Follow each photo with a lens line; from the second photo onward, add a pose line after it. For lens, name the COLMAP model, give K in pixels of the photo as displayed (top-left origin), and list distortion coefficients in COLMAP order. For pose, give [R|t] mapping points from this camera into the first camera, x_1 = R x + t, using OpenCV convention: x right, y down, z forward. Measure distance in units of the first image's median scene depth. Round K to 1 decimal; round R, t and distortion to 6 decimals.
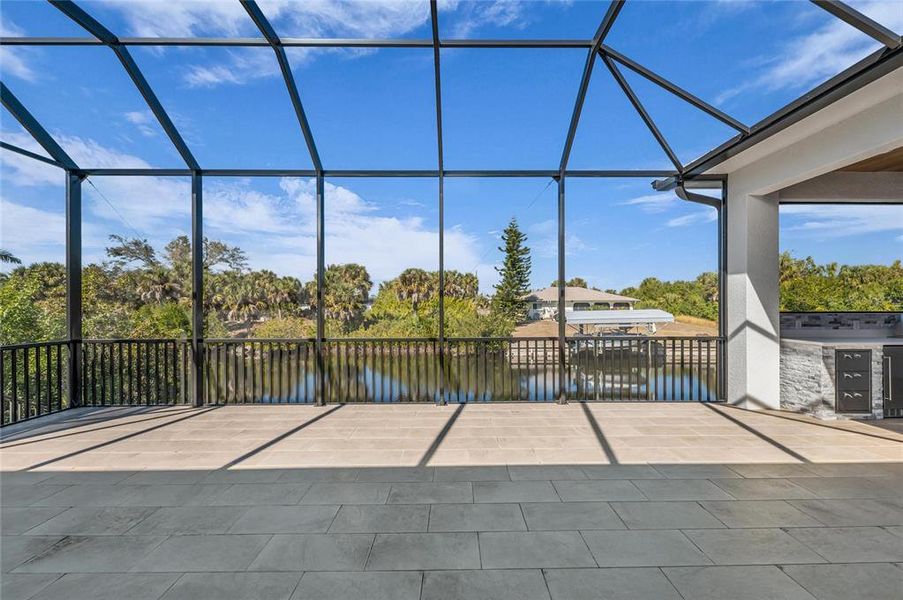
lens RADIAL K [[354.9, 0, 456.4], [0, 354.9, 305.1], [0, 0, 1]] dist [0.006815, -0.000670]
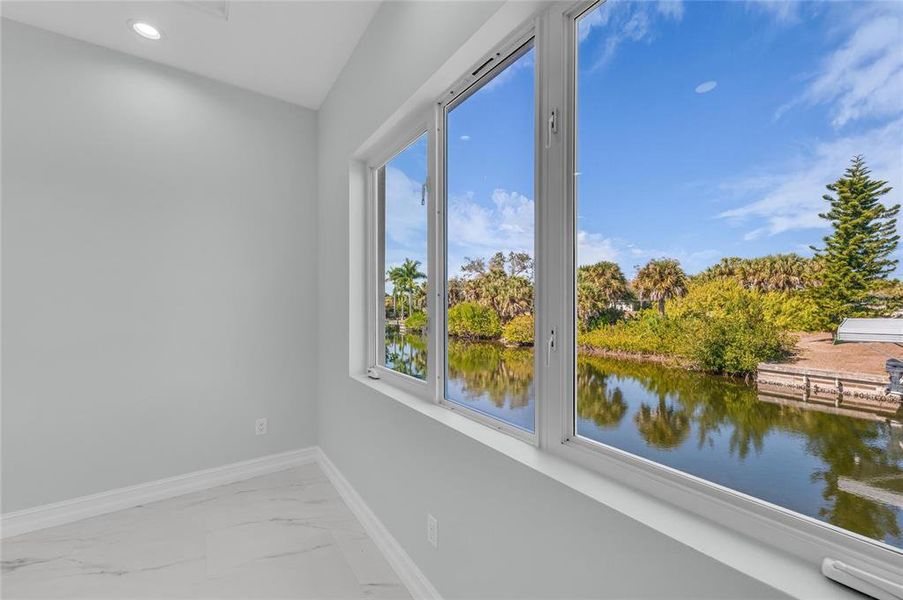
lens RADIAL K [[354.9, 0, 456.4], [0, 354.9, 305.1], [0, 0, 1]] dist [0.006815, -0.000670]
pose [[0.570674, 0.008541, -0.821133, 0.324290], [-0.001154, 0.999953, 0.009599, -0.007280], [0.821176, -0.004530, 0.570657, 0.121899]]
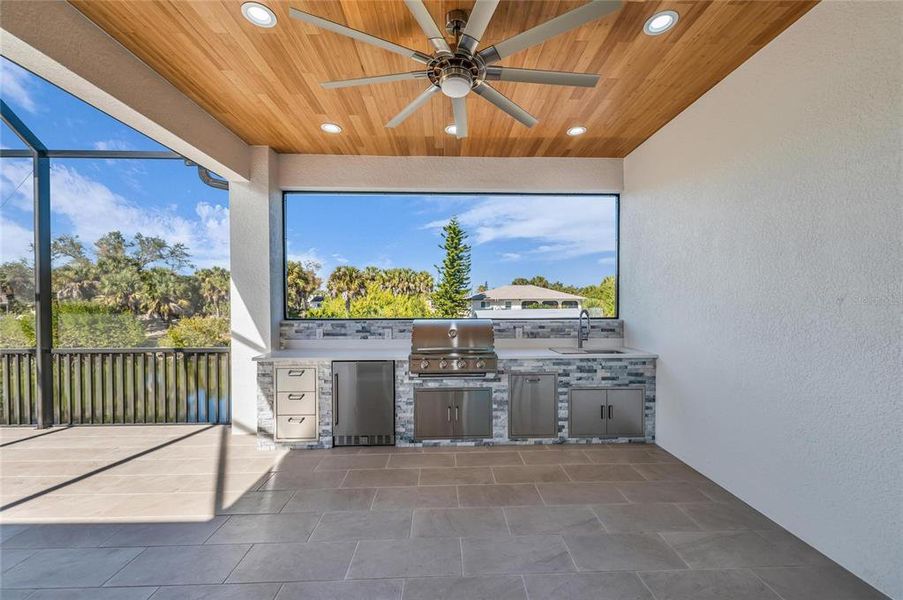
lens RADIAL K [[354.9, 0, 456.4], [0, 354.9, 305.1], [0, 0, 1]] dist [0.006815, -0.000670]
pose [[0.999796, 0.000761, 0.020167, 0.174739], [-0.000901, 0.999976, 0.006909, -0.002889], [-0.020161, -0.006926, 0.999773, 0.018683]]
